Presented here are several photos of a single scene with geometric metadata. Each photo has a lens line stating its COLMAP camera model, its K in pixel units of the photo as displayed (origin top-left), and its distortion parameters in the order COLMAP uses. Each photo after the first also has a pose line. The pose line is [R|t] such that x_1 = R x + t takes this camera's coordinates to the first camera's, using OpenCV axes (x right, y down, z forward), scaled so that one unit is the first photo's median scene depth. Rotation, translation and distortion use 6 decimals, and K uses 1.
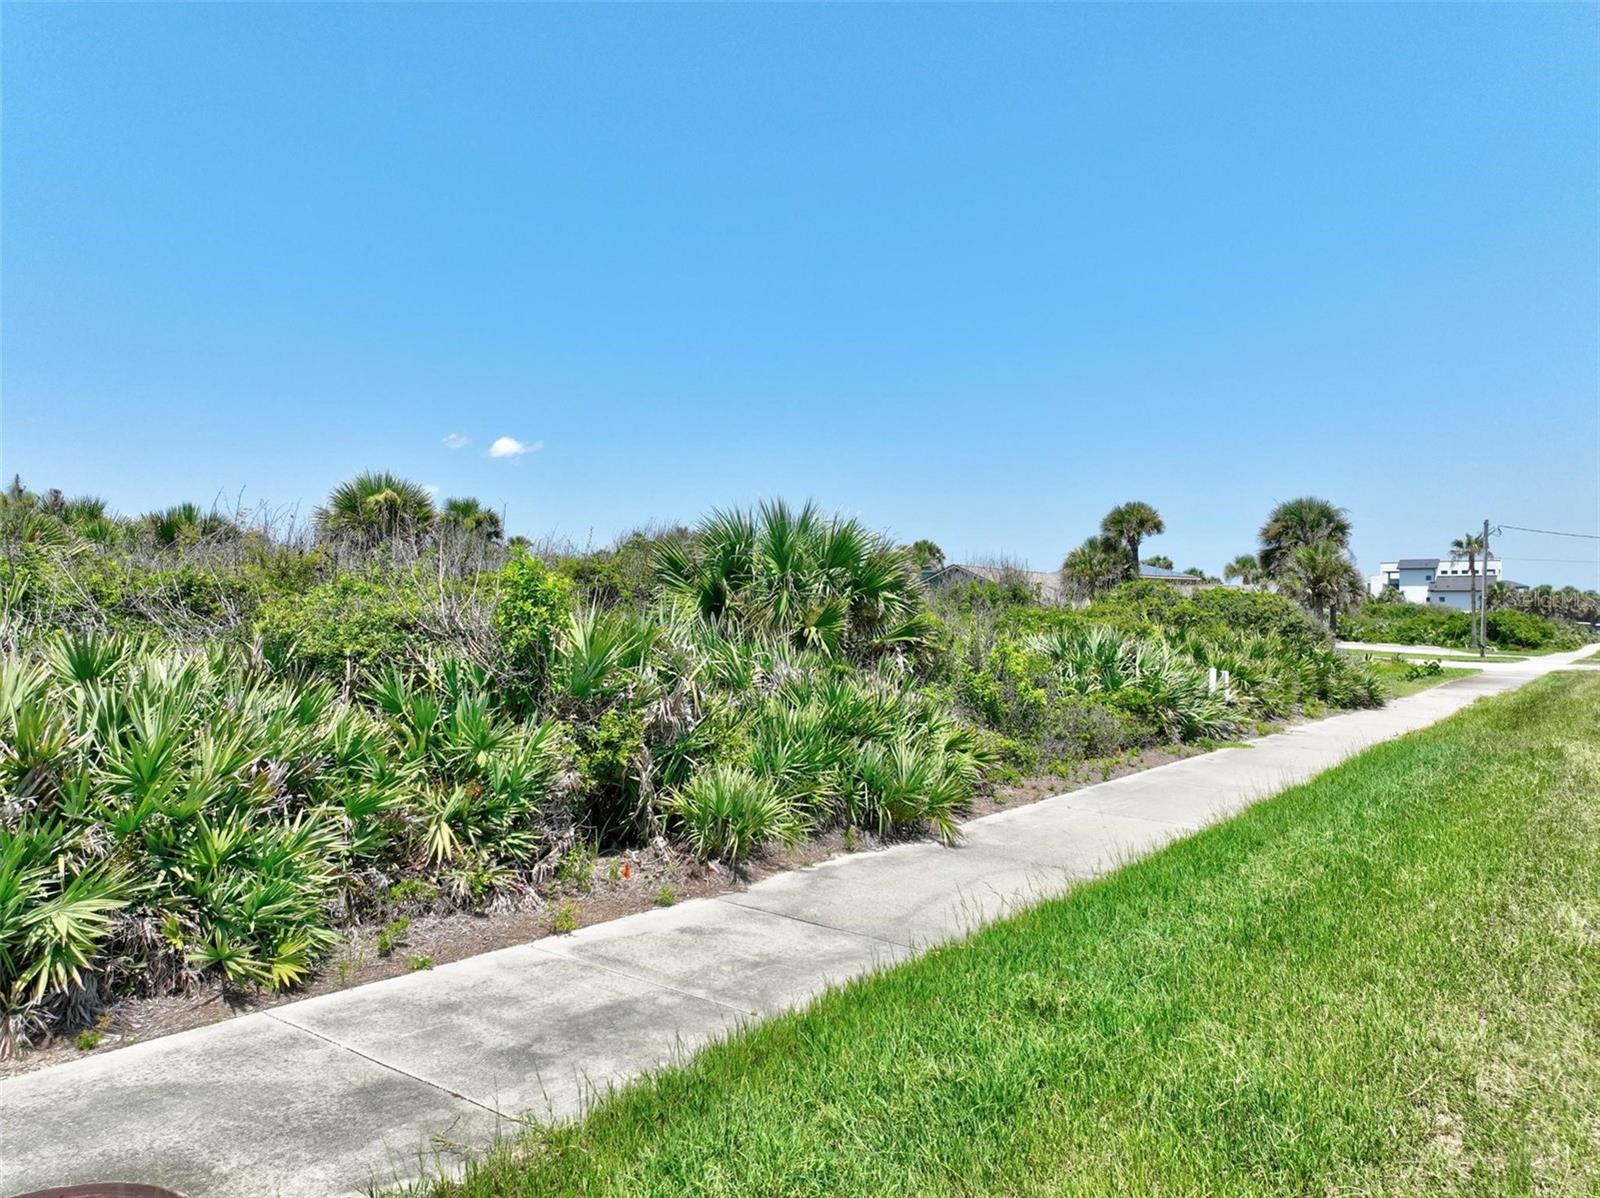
lens RADIAL K [[1124.7, 0, 799.1], [0, 1124.7, 603.2], [0, 0, 1]] dist [-0.000642, 0.016991]
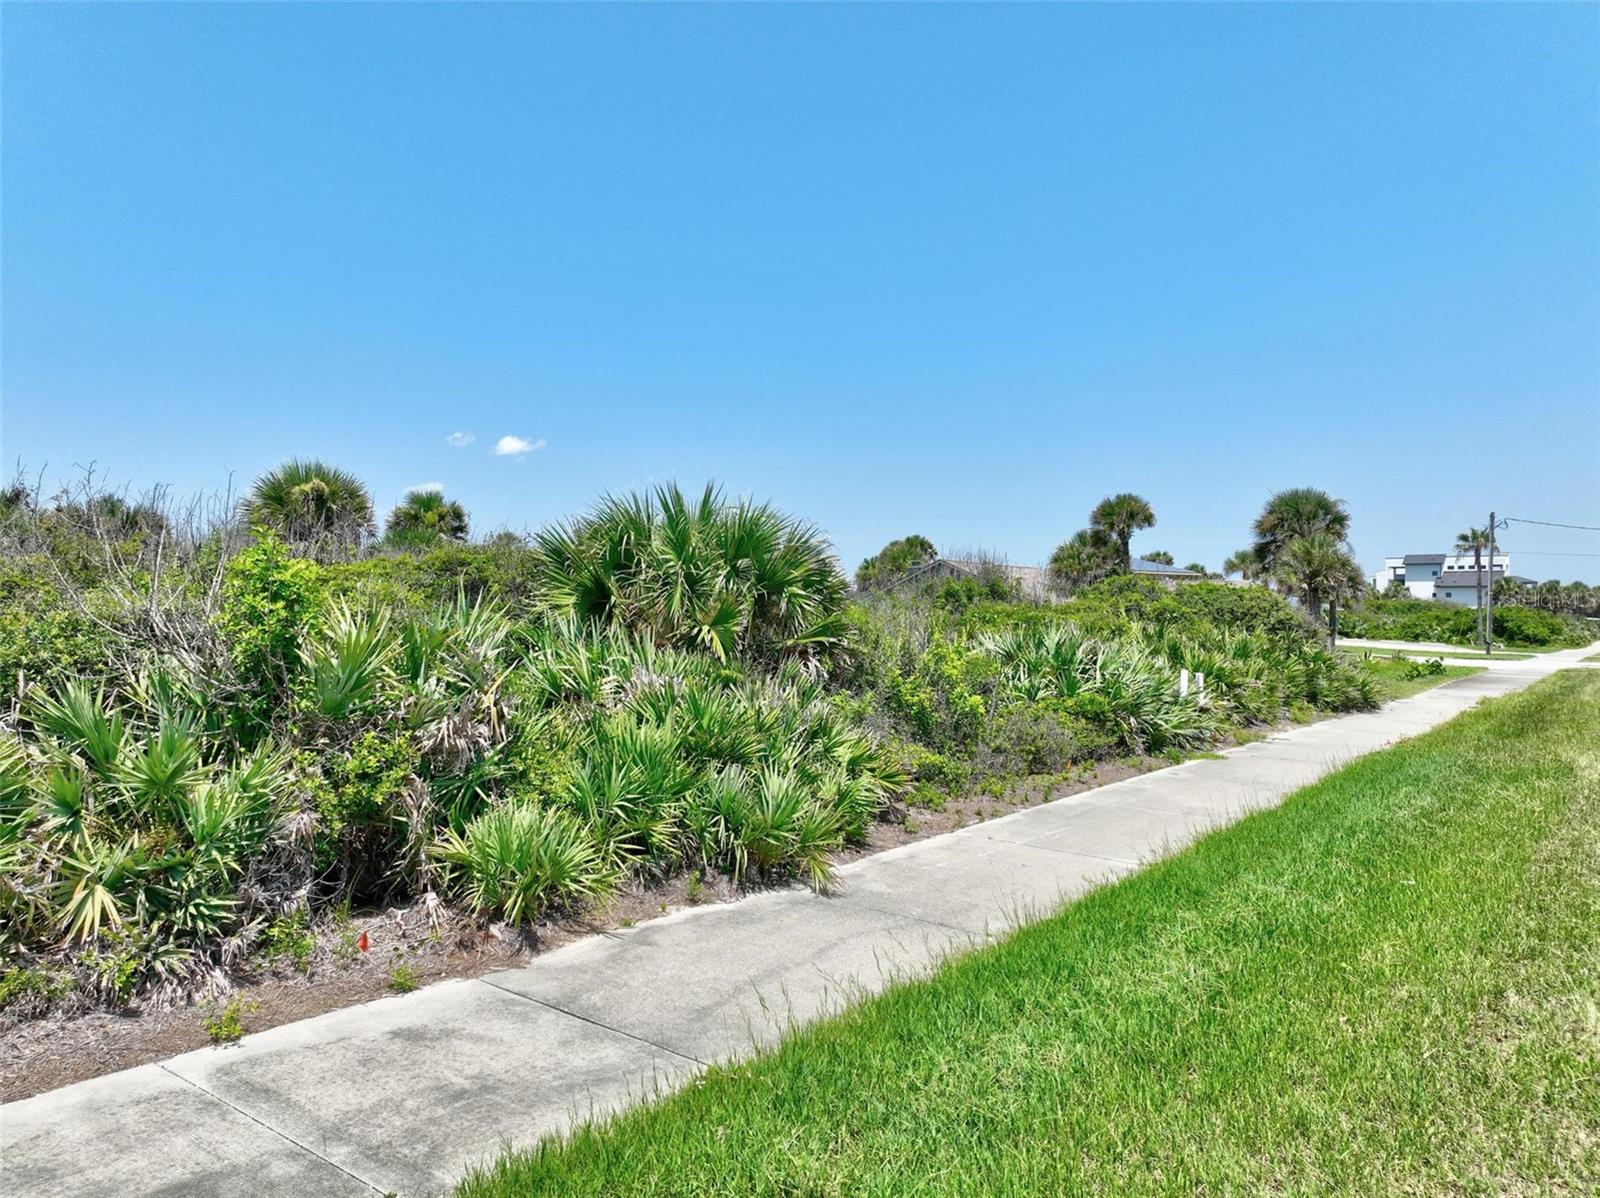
lens RADIAL K [[1124.7, 0, 799.1], [0, 1124.7, 603.2], [0, 0, 1]] dist [-0.000642, 0.016991]
pose [[0.999986, -0.001713, -0.005053, 0.069221], [0.001726, 0.999995, 0.002647, 0.001104], [0.005048, -0.002656, 0.999984, 0.103934]]
